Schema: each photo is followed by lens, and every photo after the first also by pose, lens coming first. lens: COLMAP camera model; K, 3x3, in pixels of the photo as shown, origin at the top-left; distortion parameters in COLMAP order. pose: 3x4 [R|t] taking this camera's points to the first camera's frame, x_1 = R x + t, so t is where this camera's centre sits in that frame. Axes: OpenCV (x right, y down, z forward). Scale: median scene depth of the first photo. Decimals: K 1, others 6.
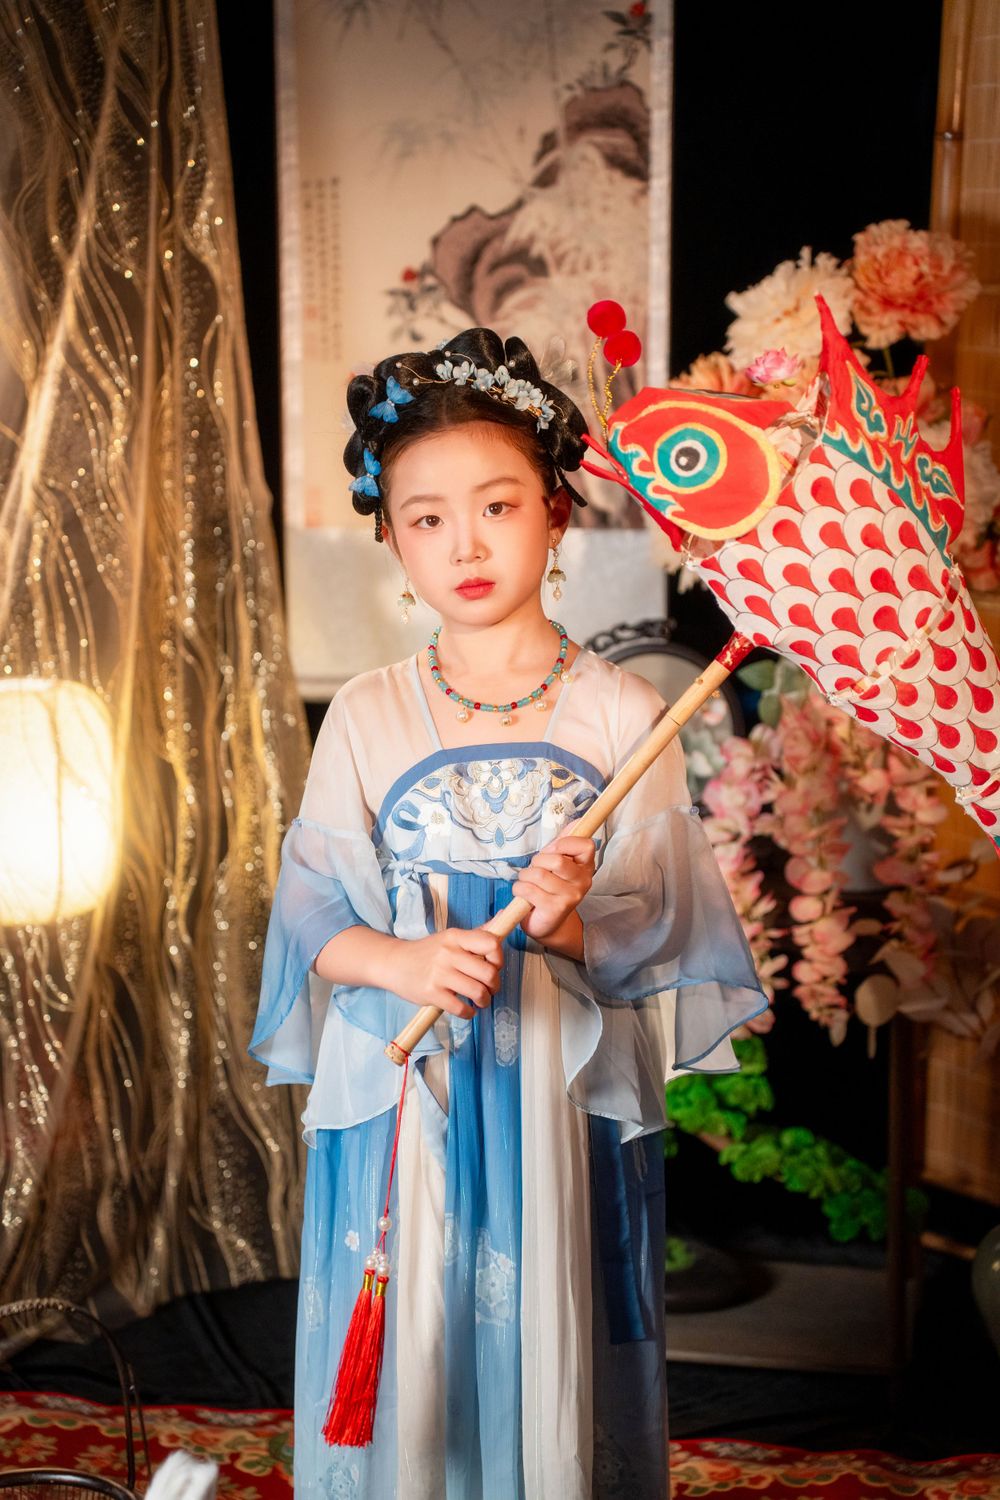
lens RADIAL K [[2843.2, 0, 494.9], [0, 2843.2, 730.9], [0, 0, 1]] dist [0.230860, 0.000000]
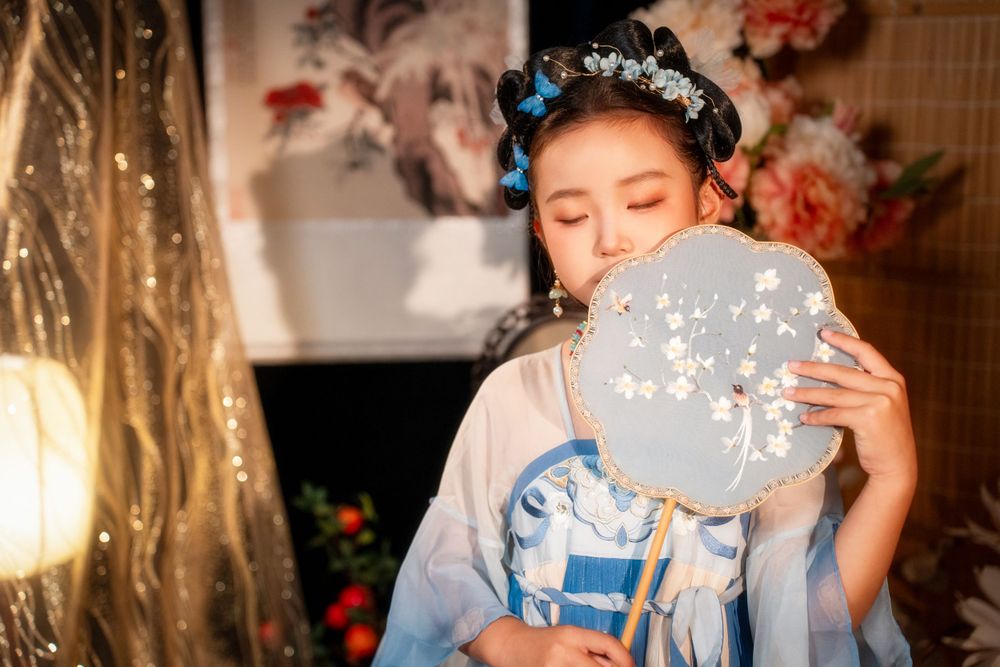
lens RADIAL K [[1649.5, 0, 506.1], [0, 1649.5, 317.0], [0, 0, 1]] dist [0.191818, 0.000000]
pose [[0.983760, -0.030853, 0.176819, -0.084566], [0.033483, 0.999368, -0.011911, -0.019960], [-0.176340, 0.017638, 0.984171, 0.312622]]
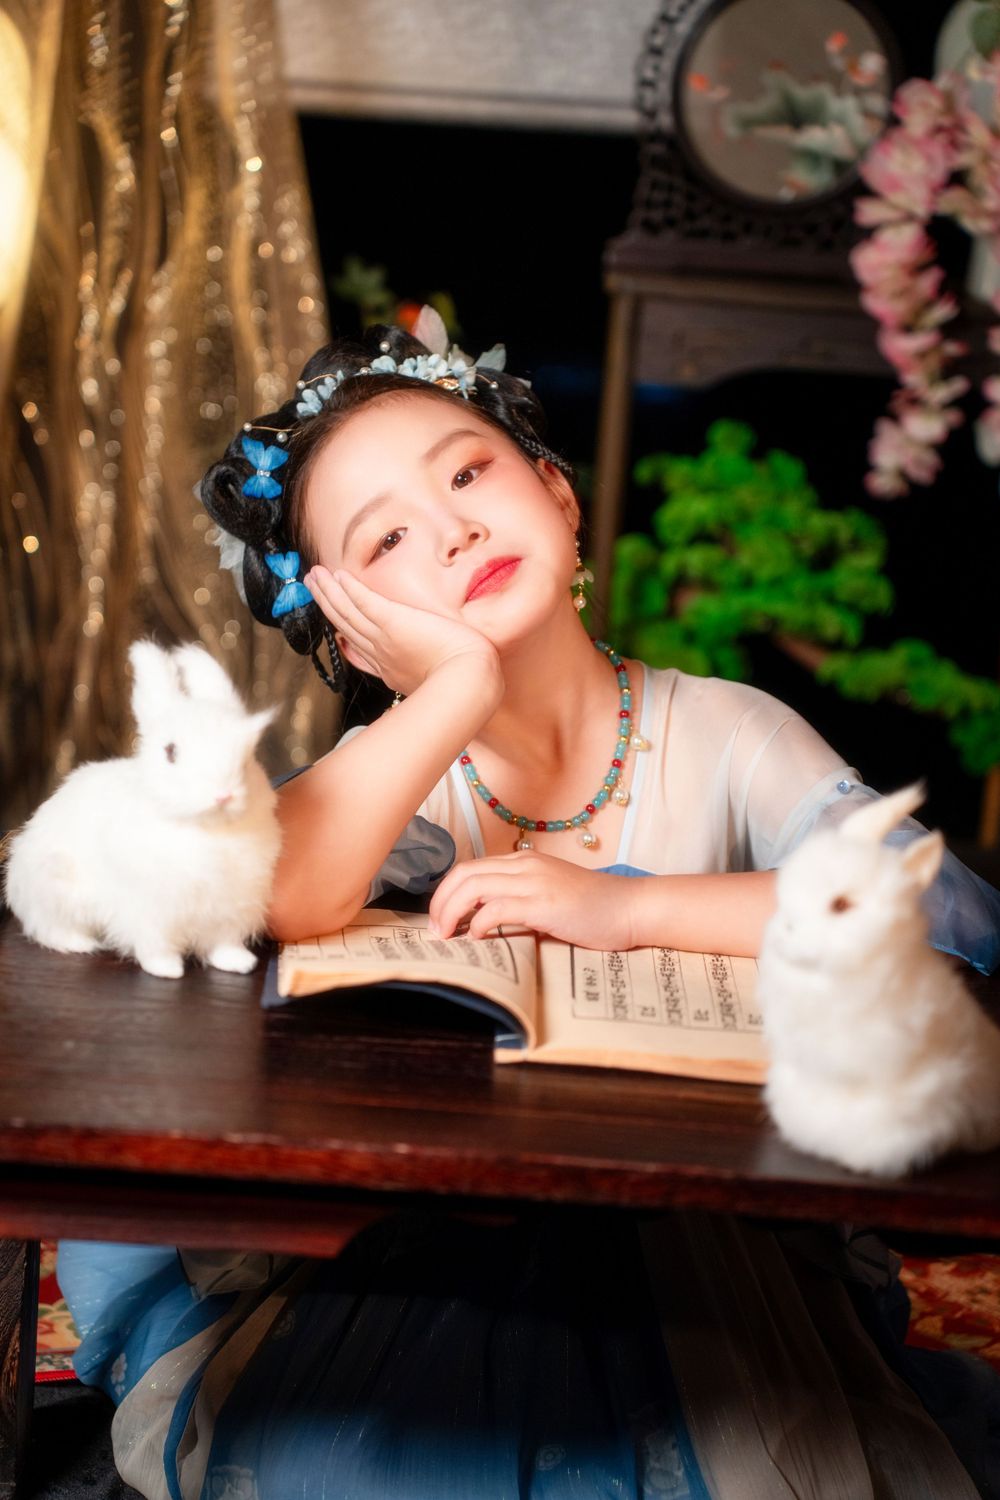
lens RADIAL K [[3217.9, 0, 519.9], [0, 3217.9, 778.8], [0, 0, 1]] dist [0.271107, 0.000000]
pose [[0.987488, 0.041819, 0.152050, -0.128432], [-0.049460, 0.997678, 0.046820, 0.135939], [-0.149739, -0.053754, 0.987263, 0.142777]]
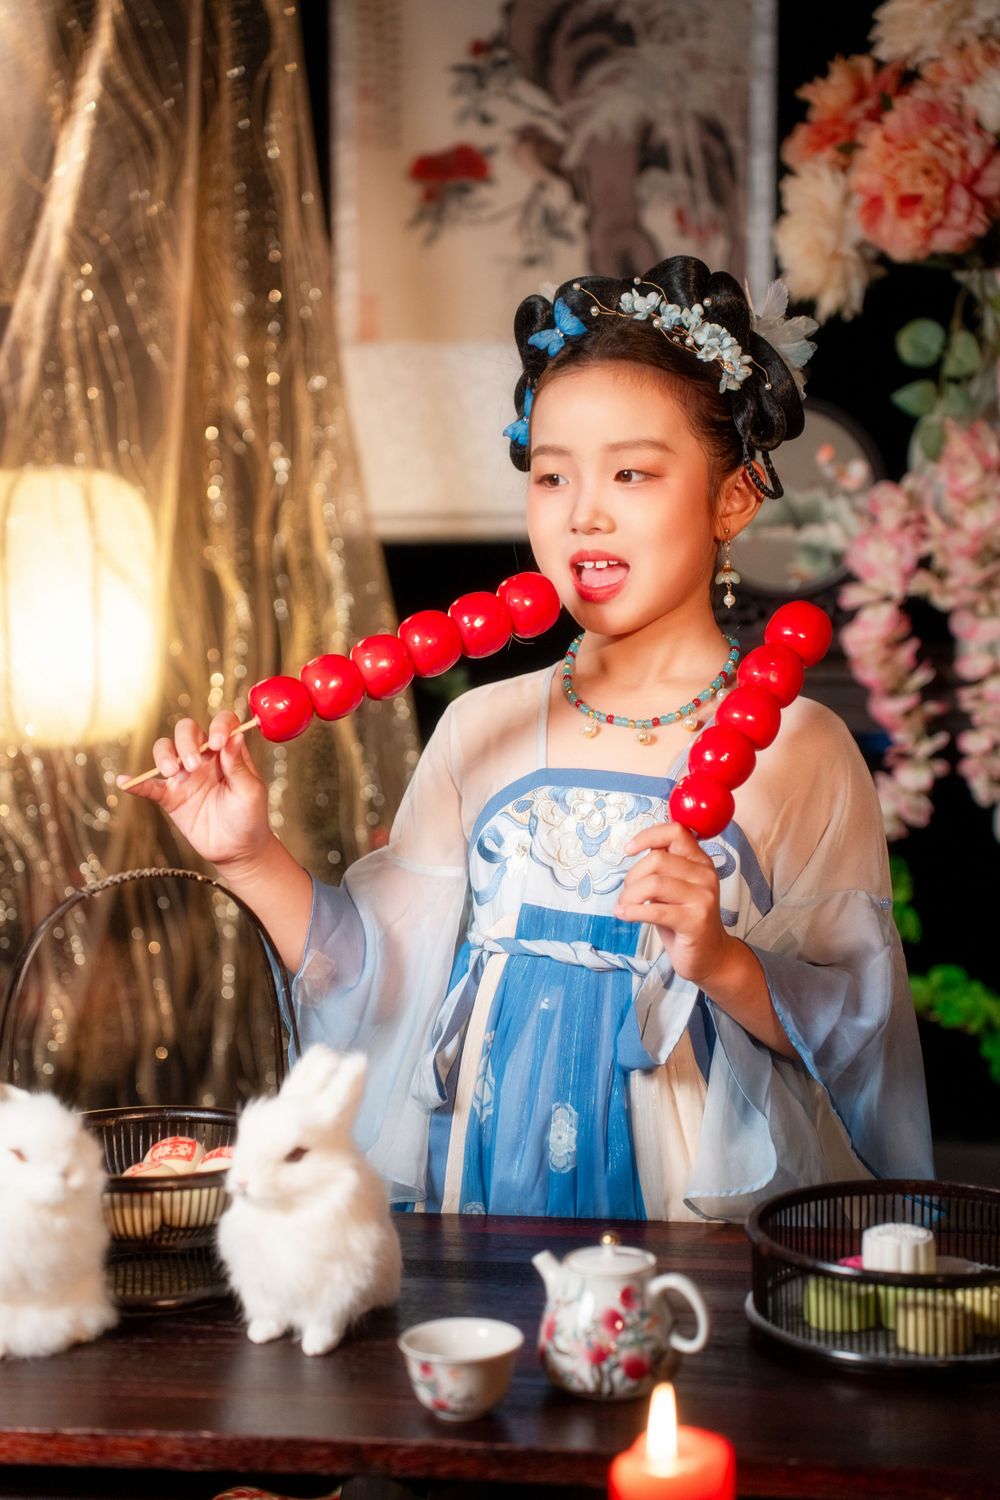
lens RADIAL K [[2995.2, 0, 497.0], [0, 2995.2, 766.5], [0, 0, 1]] dist [0.221912, 0.000000]
pose [[0.999817, -0.004399, 0.018605, -0.046021], [0.005570, 0.997974, -0.063376, 0.131573], [-0.018289, 0.063468, 0.997816, 0.085818]]
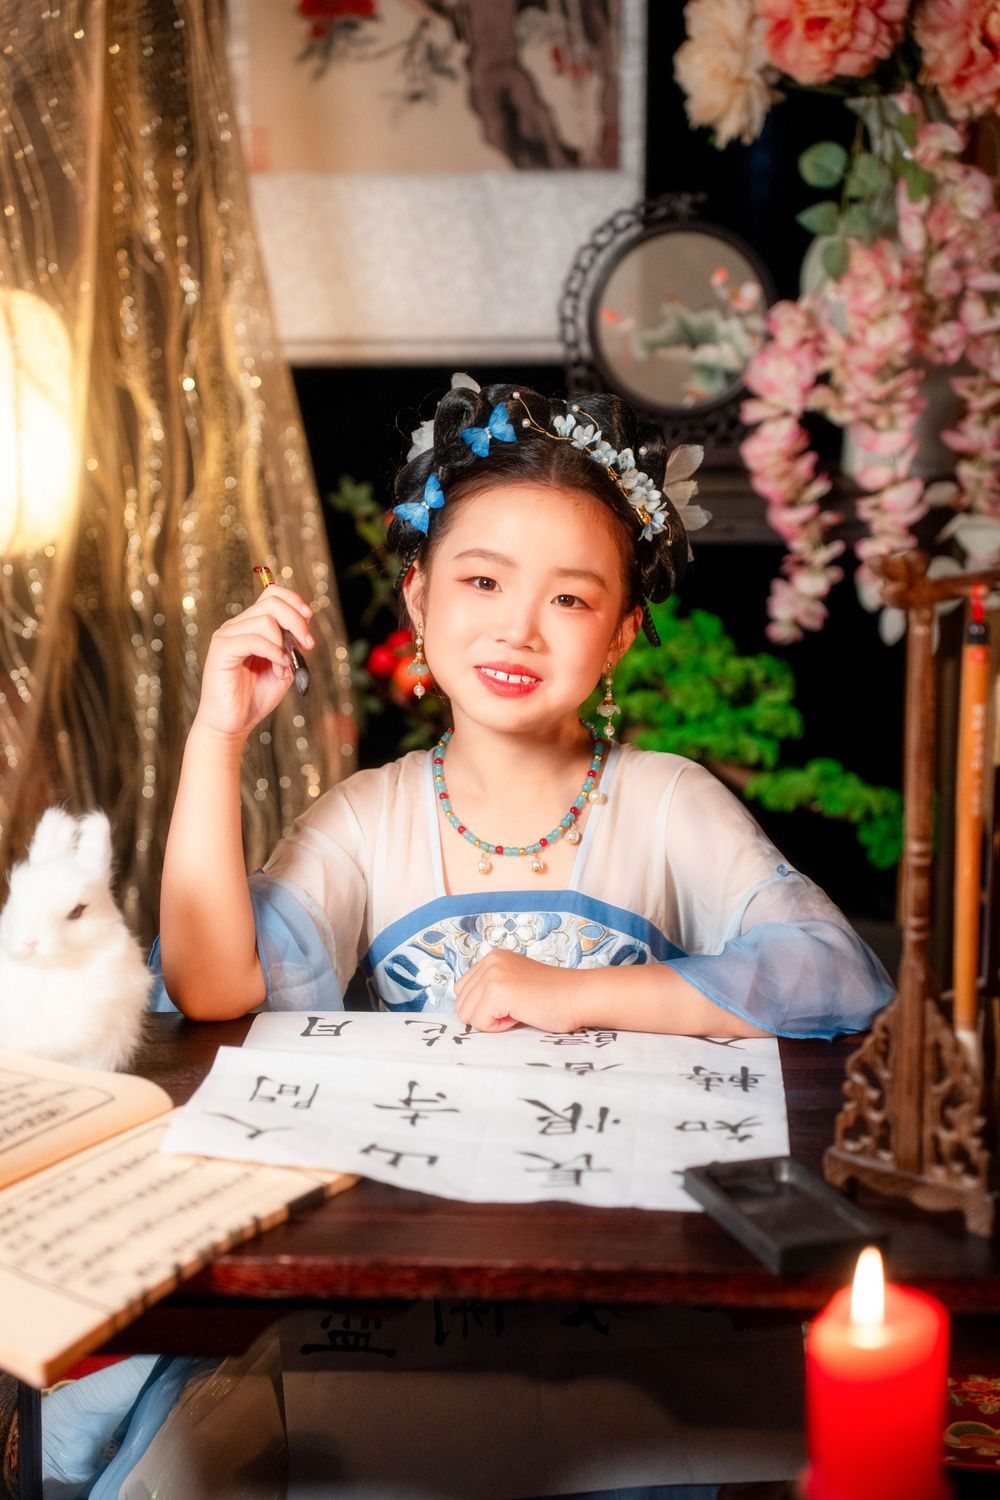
lens RADIAL K [[2523.0, 0, 496.3], [0, 2523.0, 769.5], [0, 0, 1]] dist [0.170479, 0.000000]
pose [[0.993968, -0.015899, 0.108508, -0.088575], [0.015288, 0.999862, 0.006462, 0.130969], [-0.108596, -0.004764, 0.994075, 0.182185]]
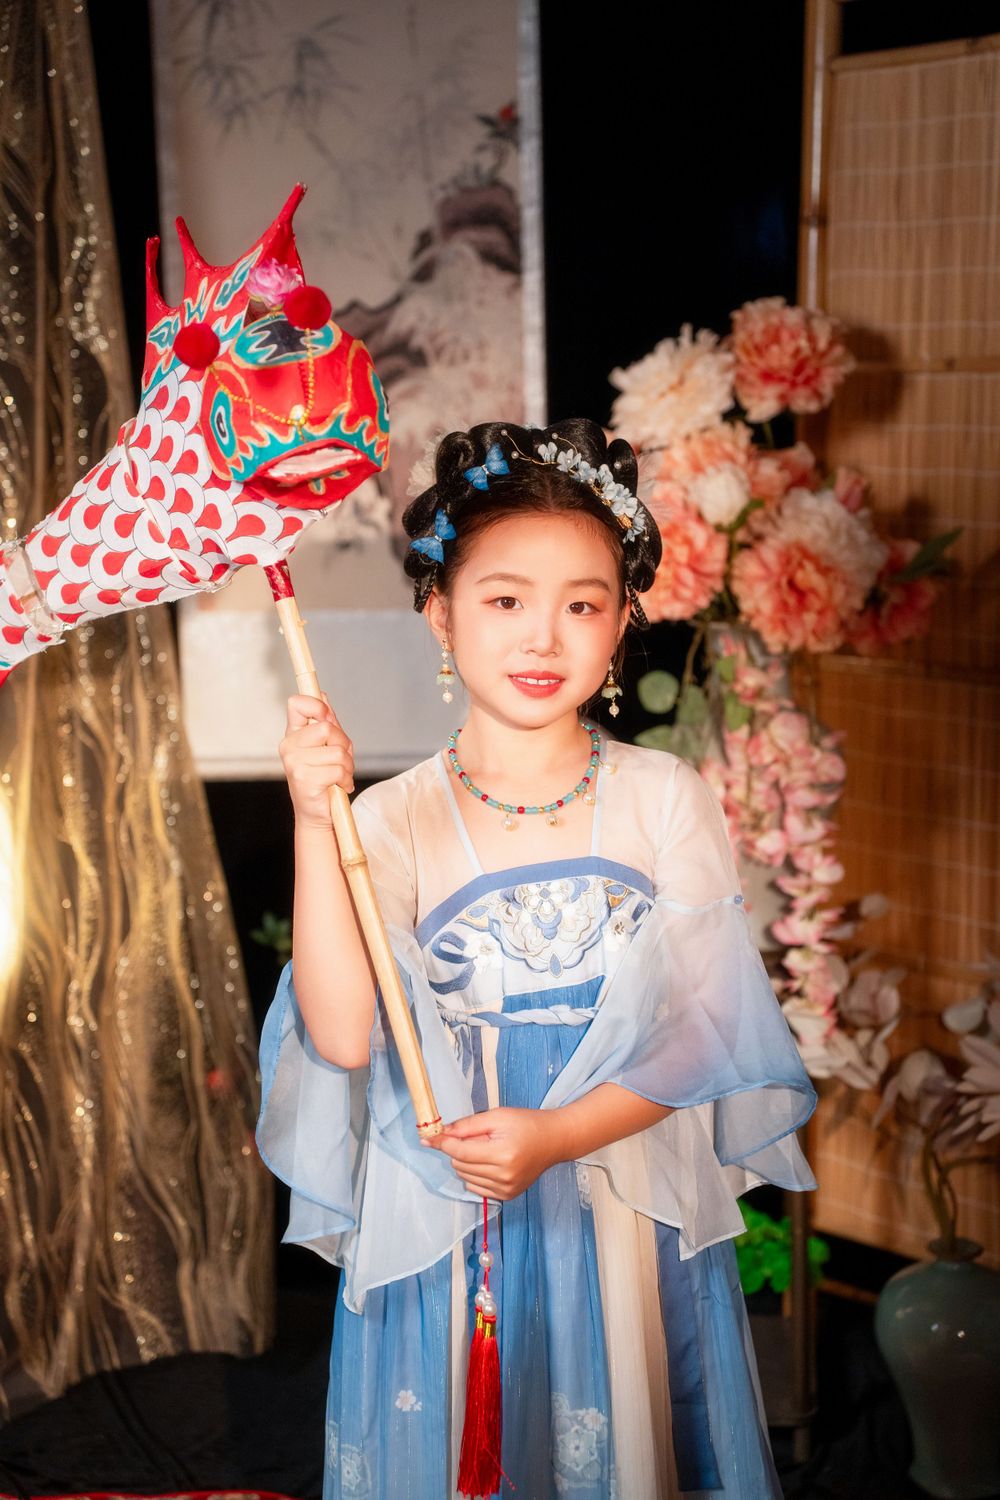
lens RADIAL K [[2394.1, 0, 535.1], [0, 2394.1, 730.4], [0, 0, 1]] dist [0.163553, 0.000000]
pose [[0.996828, -0.026258, 0.075127, -0.012725], [0.028375, 0.999226, -0.027249, -0.001334], [-0.074353, 0.029294, 0.996802, 0.134885]]
